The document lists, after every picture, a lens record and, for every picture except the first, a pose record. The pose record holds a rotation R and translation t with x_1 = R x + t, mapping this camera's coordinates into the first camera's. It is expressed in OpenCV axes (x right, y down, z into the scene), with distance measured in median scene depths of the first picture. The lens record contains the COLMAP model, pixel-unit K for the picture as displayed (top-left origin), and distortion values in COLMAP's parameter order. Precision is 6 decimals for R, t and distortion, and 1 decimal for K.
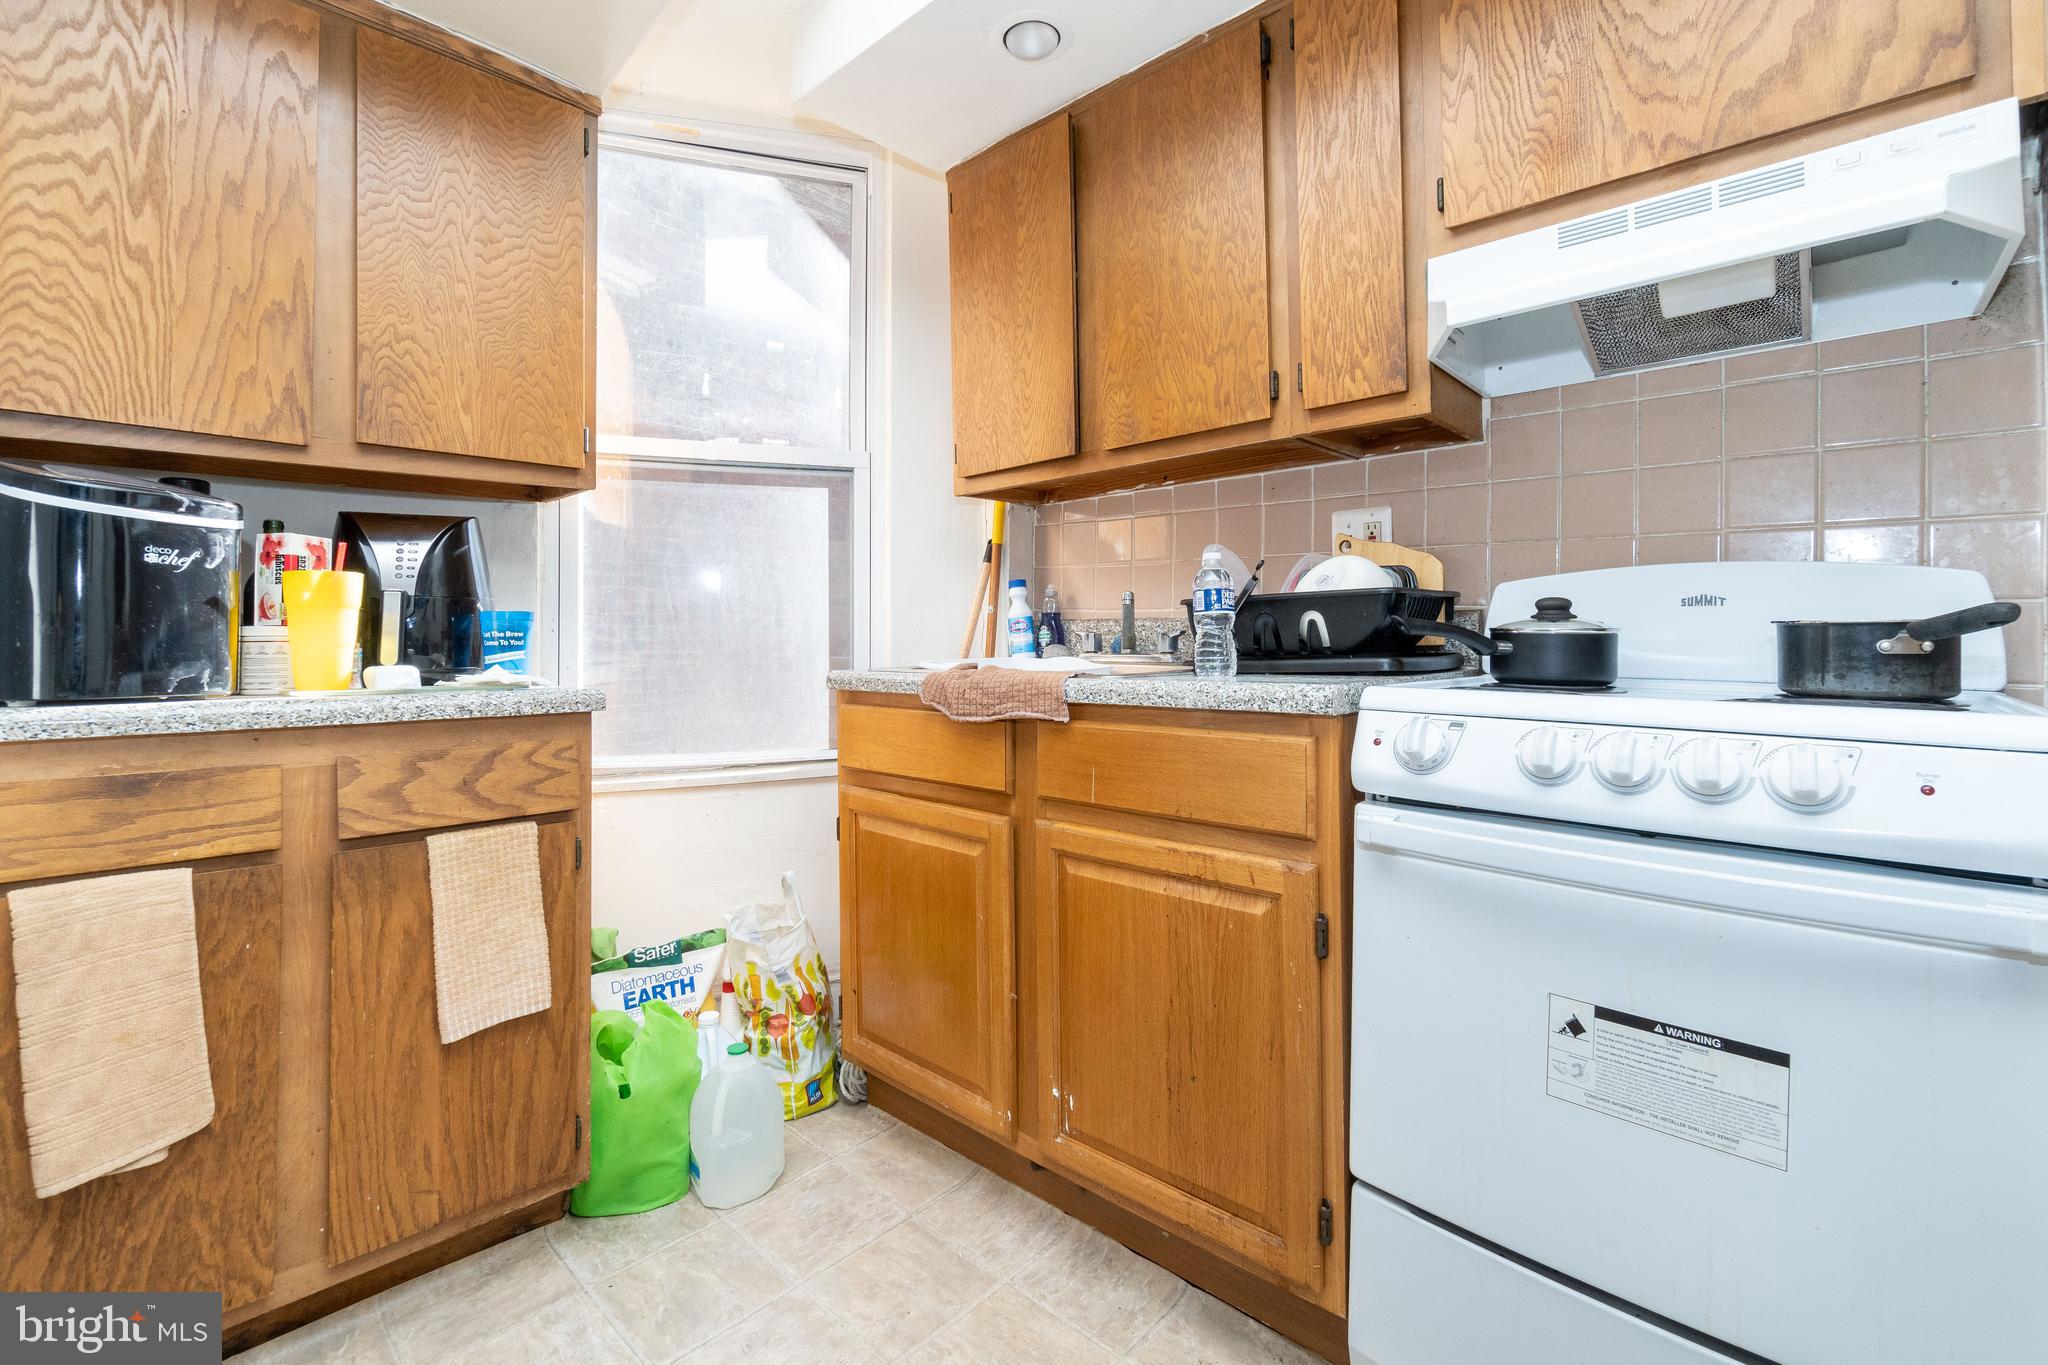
lens RADIAL K [[910.2, 0, 1030.8], [0, 910.2, 654.1], [0, 0, 1]] dist [-0.003324, -0.000689]
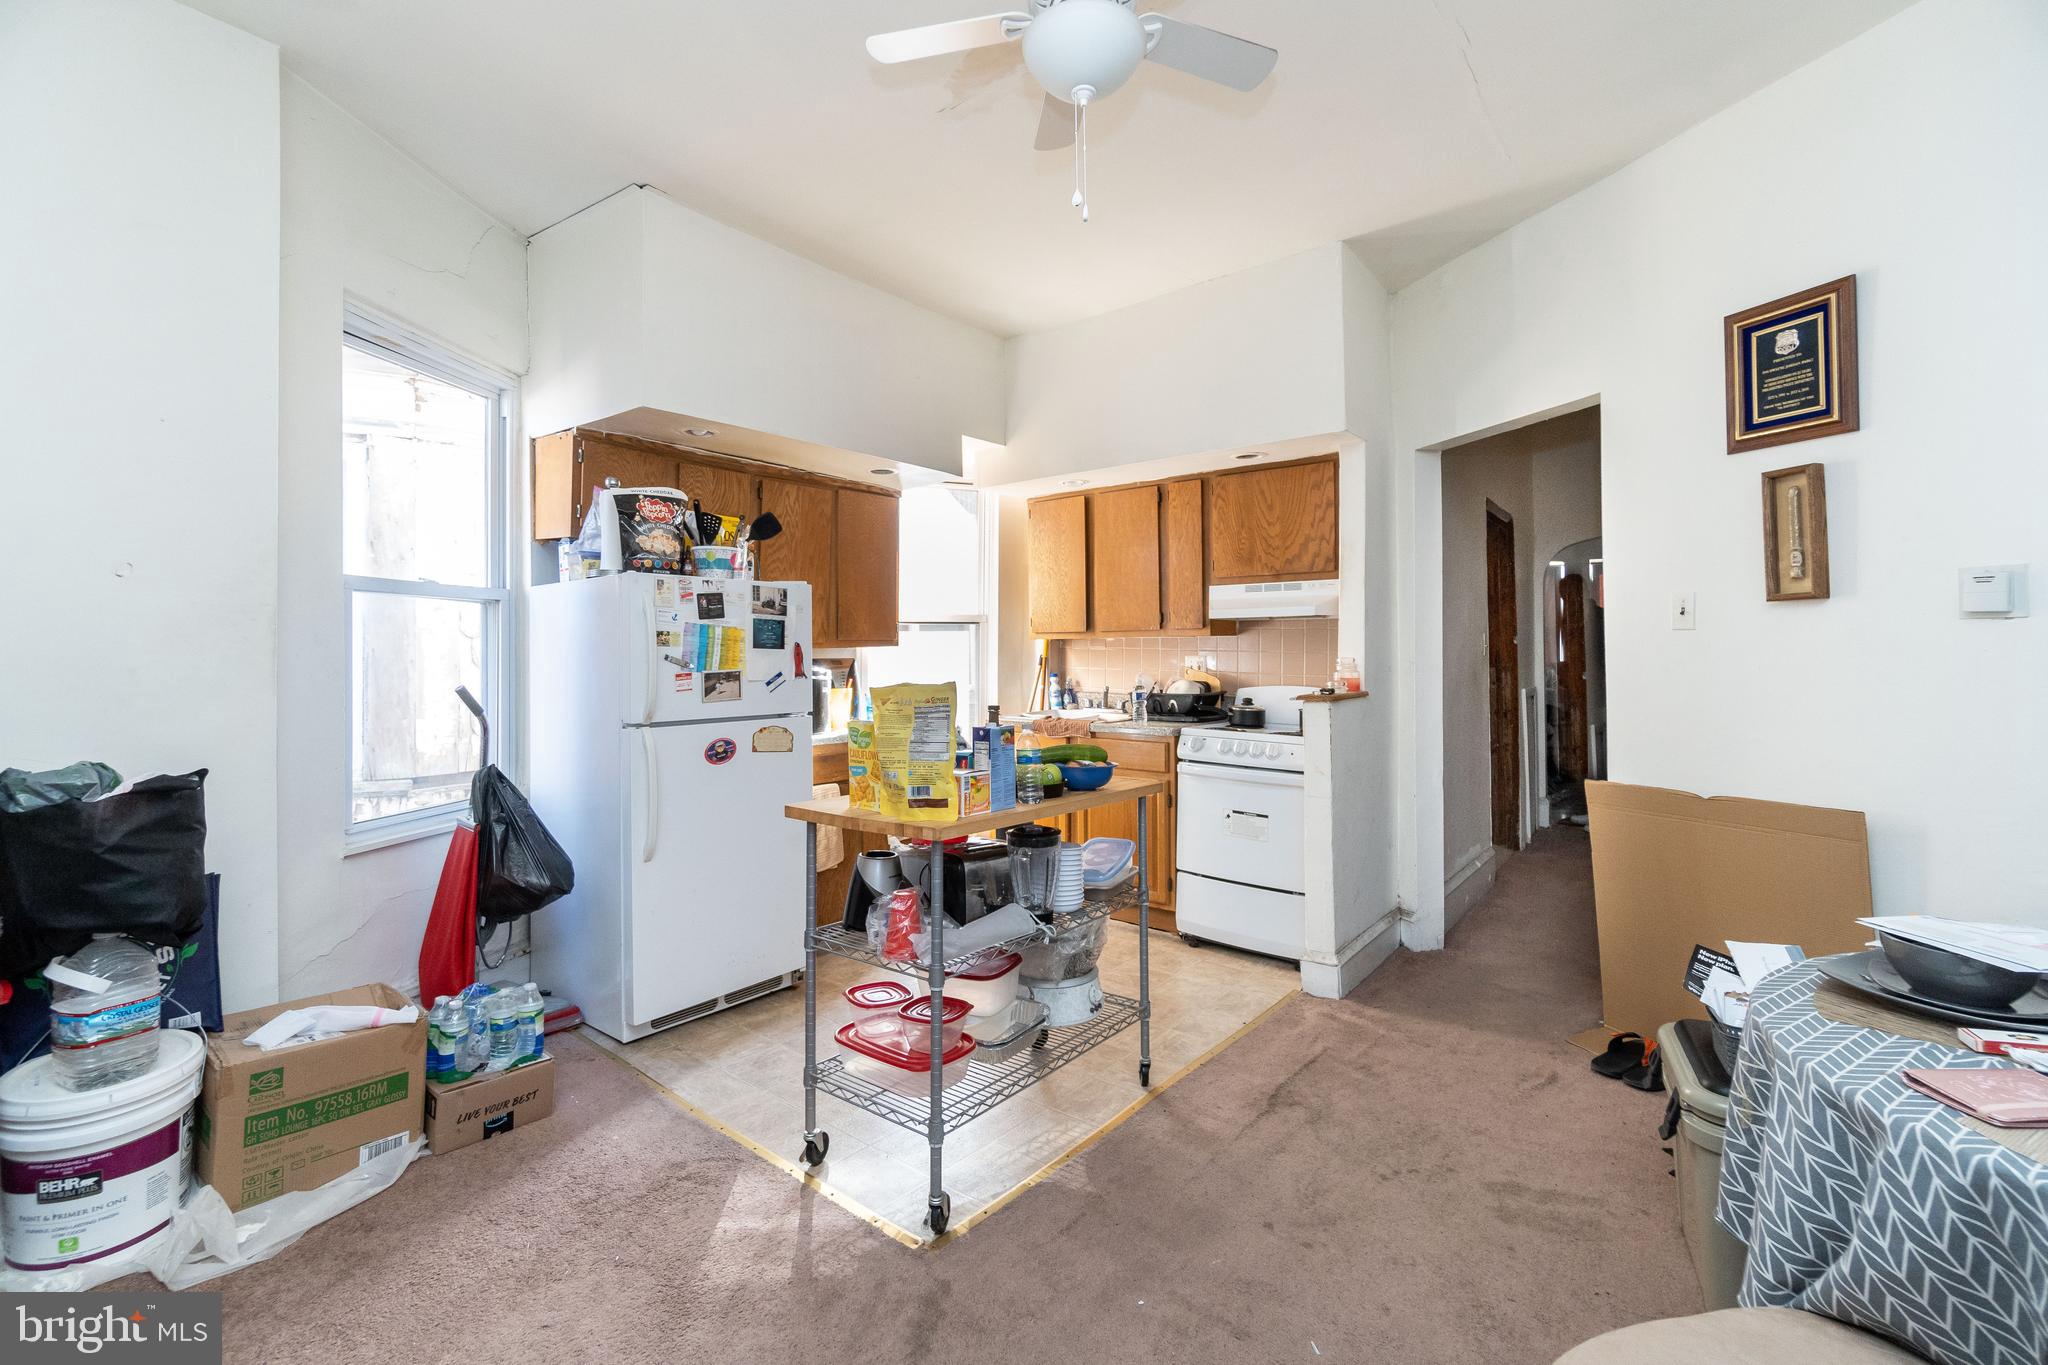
lens RADIAL K [[910.2, 0, 1030.8], [0, 910.2, 654.1], [0, 0, 1]] dist [-0.003324, -0.000689]
pose [[0.997305, 0.007633, 0.072964, -0.348098], [-0.006886, 0.999921, -0.010482, -0.155861], [-0.073038, 0.009951, 0.997279, -1.822733]]
